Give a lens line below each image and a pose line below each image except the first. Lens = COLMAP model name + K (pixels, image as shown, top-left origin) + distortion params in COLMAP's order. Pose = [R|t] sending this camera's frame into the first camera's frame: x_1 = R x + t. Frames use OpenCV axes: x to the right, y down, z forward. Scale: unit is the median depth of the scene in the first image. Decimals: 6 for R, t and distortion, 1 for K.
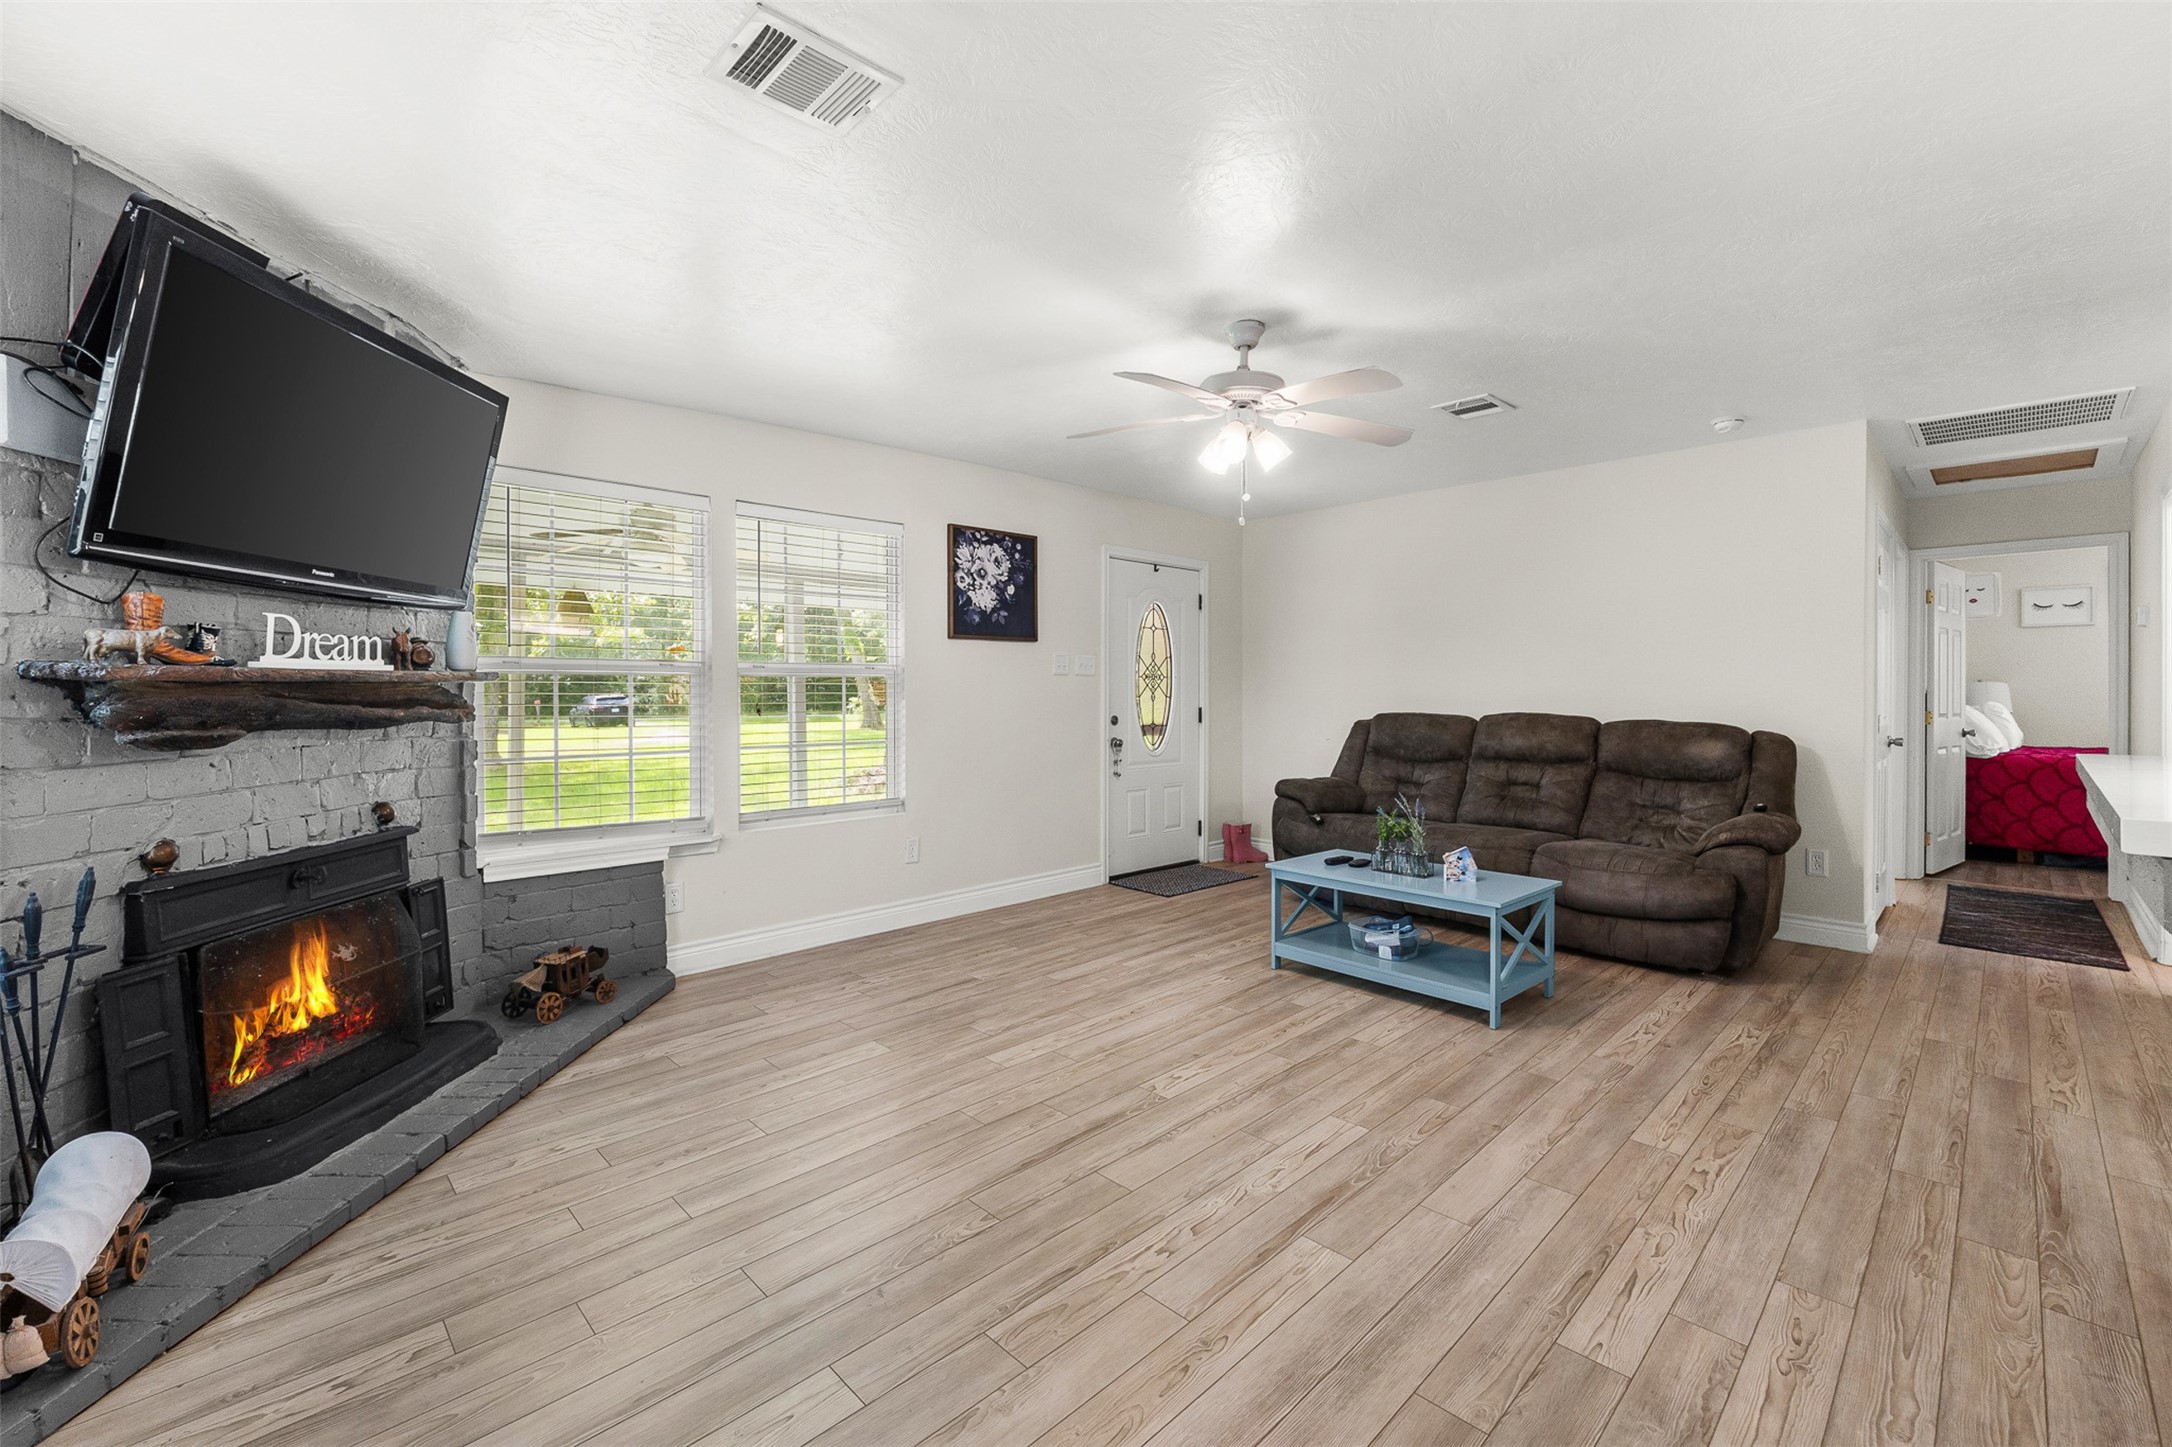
lens RADIAL K [[908.3, 0, 1090.3], [0, 908.3, 691.2], [0, 0, 1]] dist [-0.011073, 0.000824]
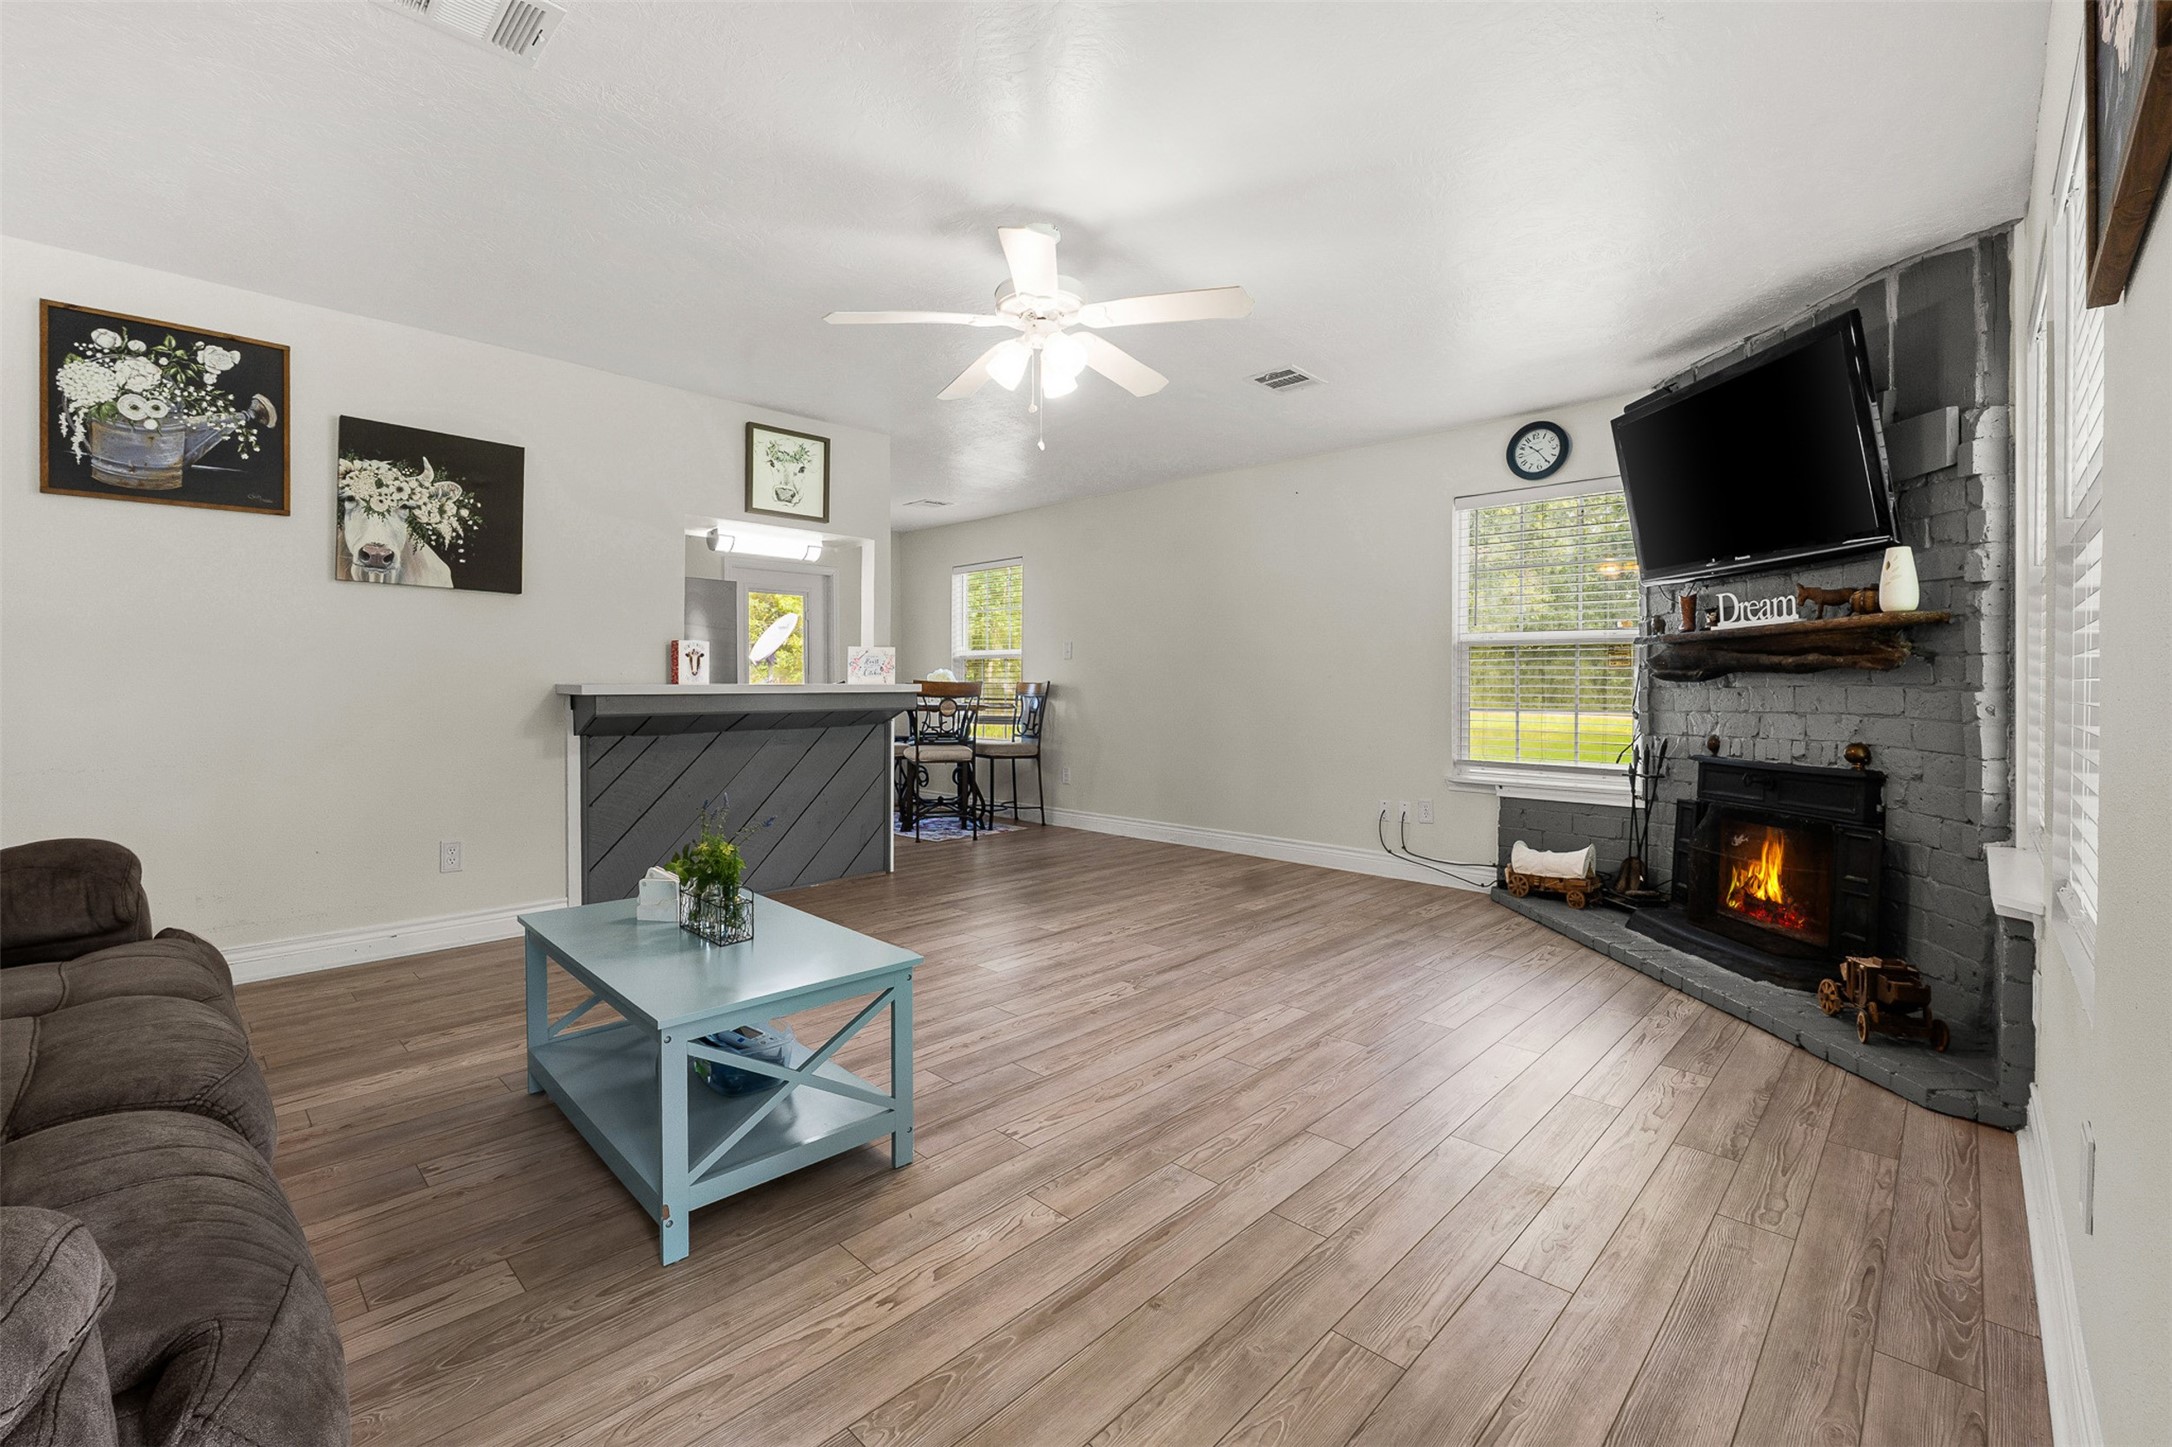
lens RADIAL K [[908.3, 0, 1074.0], [0, 908.3, 690.4], [0, 0, 1]] dist [-0.011073, 0.000824]
pose [[-0.999750, 0.000988, -0.022339, 0.169688], [0.000911, 0.999994, 0.003453, 0.058060], [0.022342, 0.003432, -0.999745, 2.105799]]
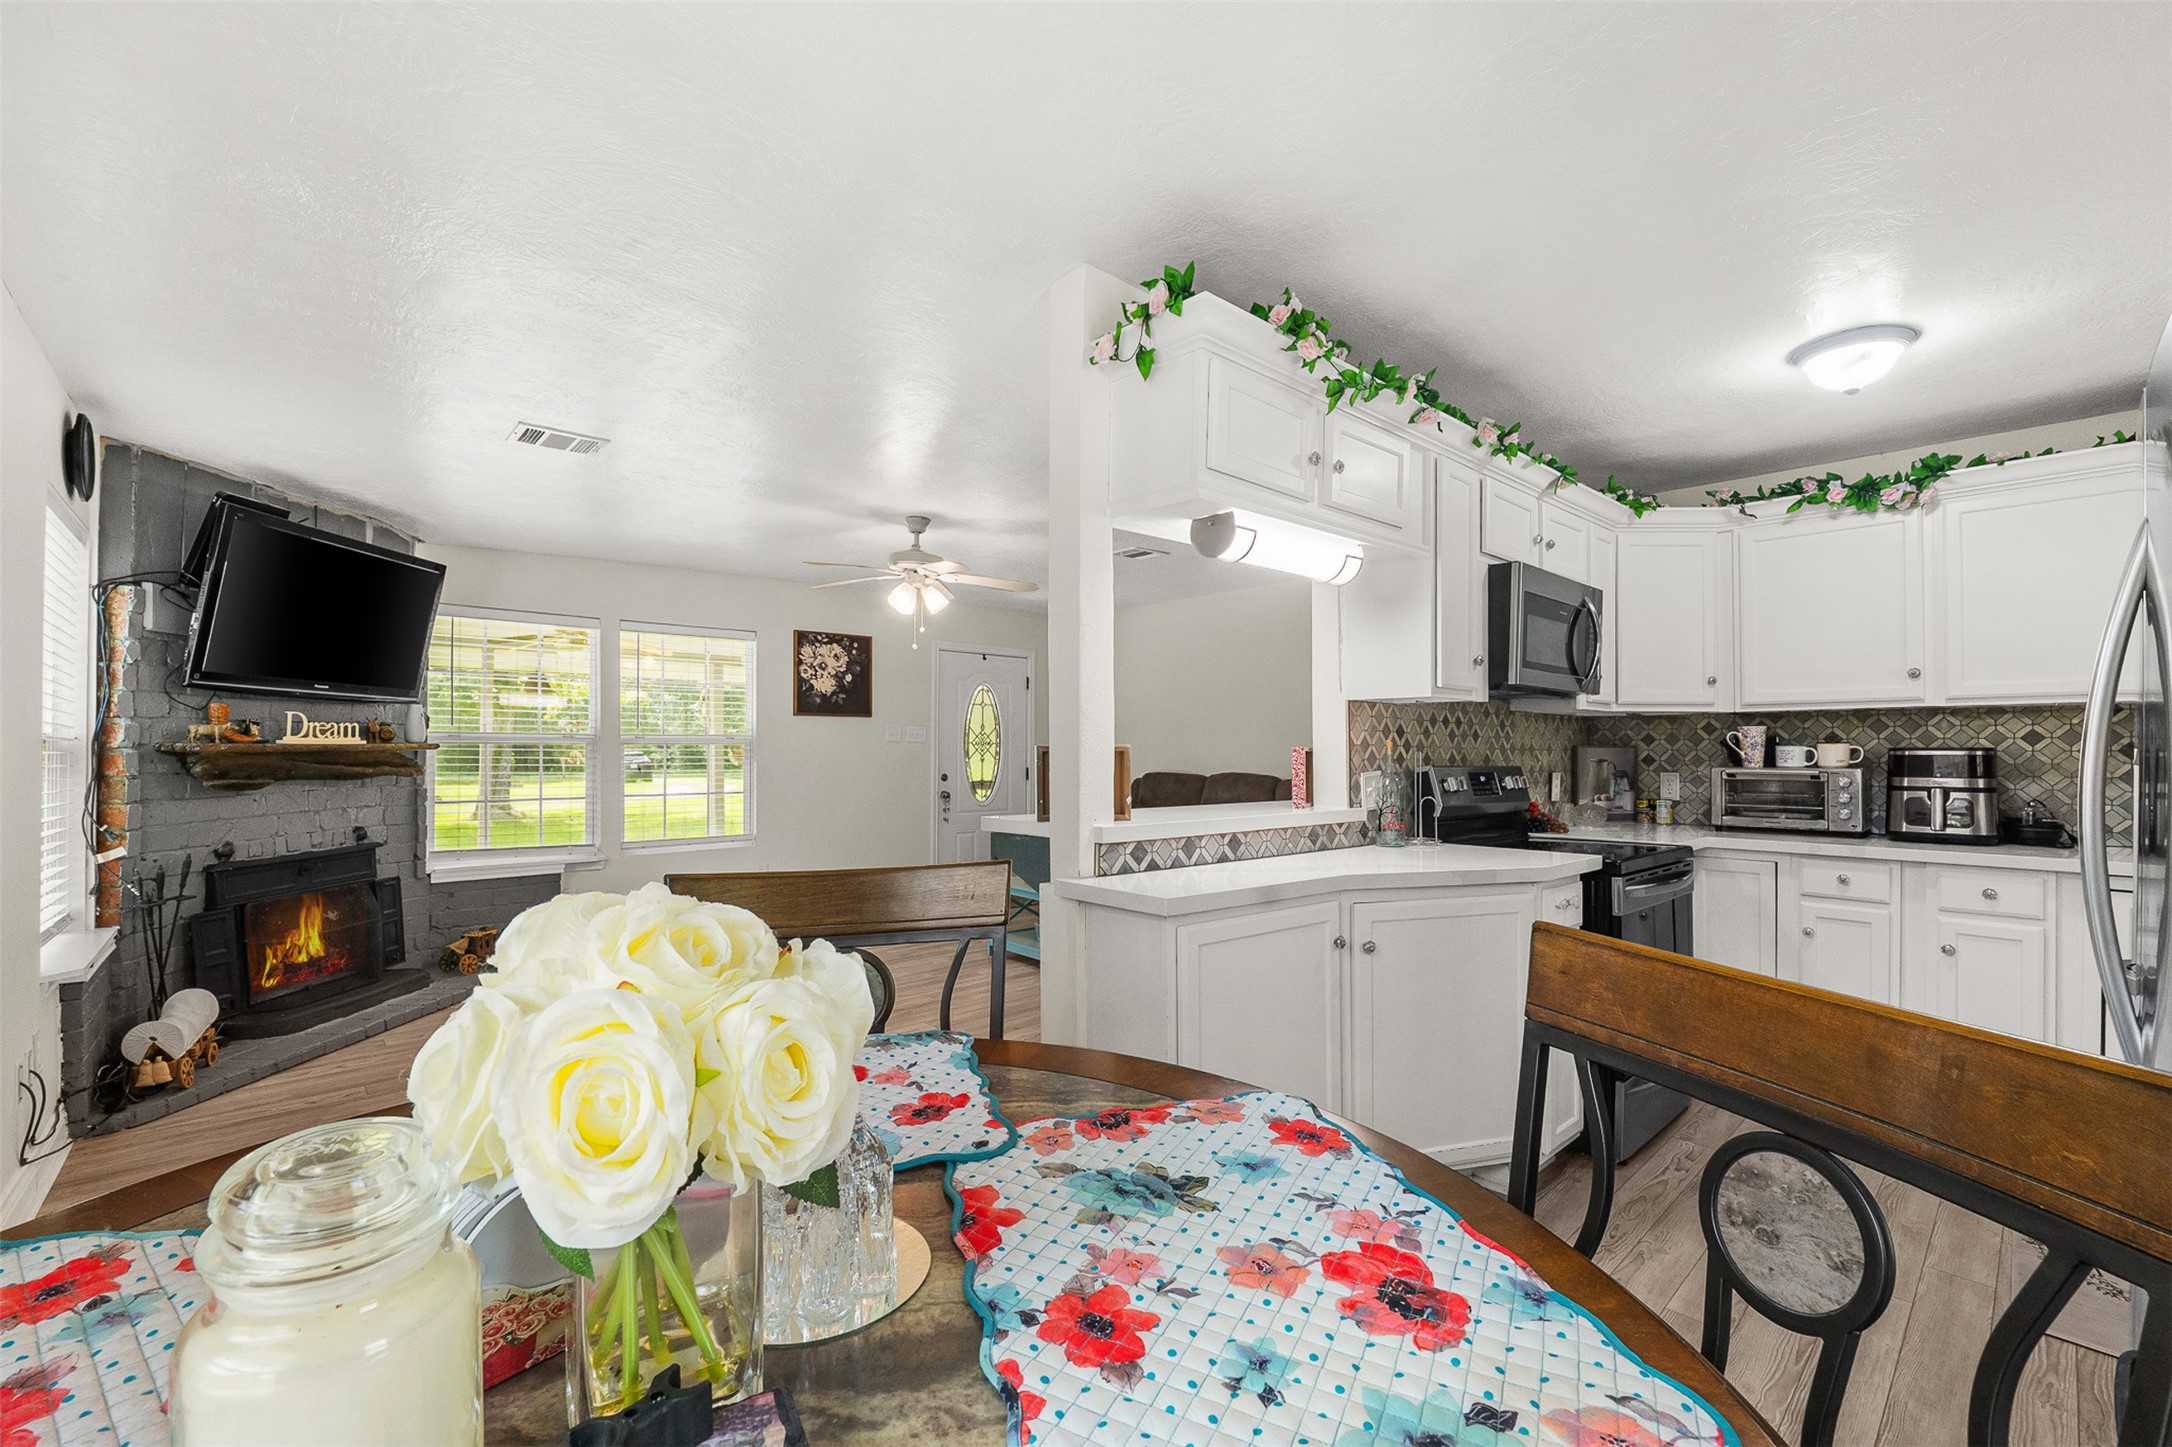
lens RADIAL K [[908.3, 0, 1090.9], [0, 908.3, 736.8], [0, 0, 1]] dist [-0.011073, 0.000824]
pose [[0.999575, 0.002047, -0.029090, 0.558817], [-0.002457, 0.999898, -0.014064, -0.015964], [0.029058, 0.014129, 0.999478, -0.562289]]
